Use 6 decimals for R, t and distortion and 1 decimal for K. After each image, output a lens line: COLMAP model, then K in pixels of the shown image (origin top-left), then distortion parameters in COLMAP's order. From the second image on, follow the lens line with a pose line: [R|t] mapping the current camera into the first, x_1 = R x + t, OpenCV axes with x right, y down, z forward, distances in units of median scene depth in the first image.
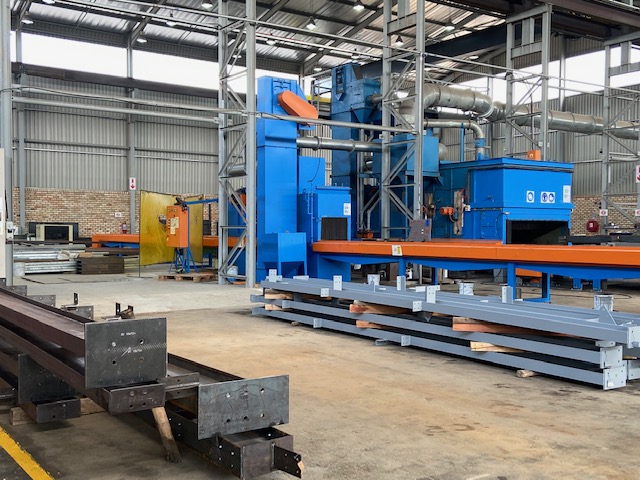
lens RADIAL K [[726.1, 0, 324.4], [0, 726.1, 235.4], [0, 0, 1]] dist [0.087331, 0.000000]
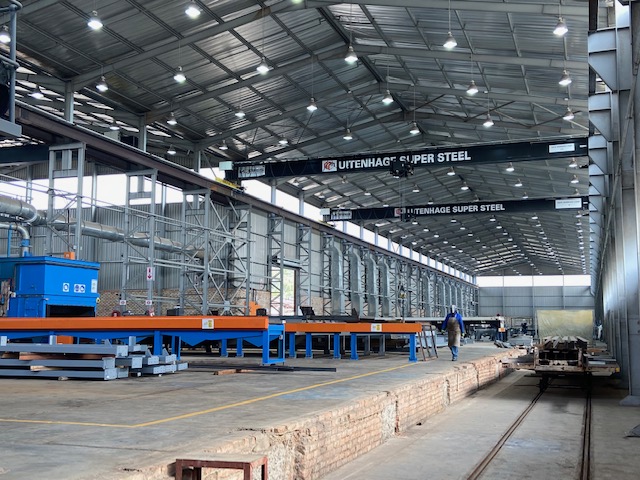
lens RADIAL K [[726.1, 0, 322.5], [0, 726.1, 245.4], [0, 0, 1]] dist [0.087331, 0.000000]
pose [[0.816408, 0.063182, 0.574009, -0.084628], [0.006770, 0.992881, -0.118917, 0.026921], [-0.577436, 0.100971, 0.810168, -0.278339]]
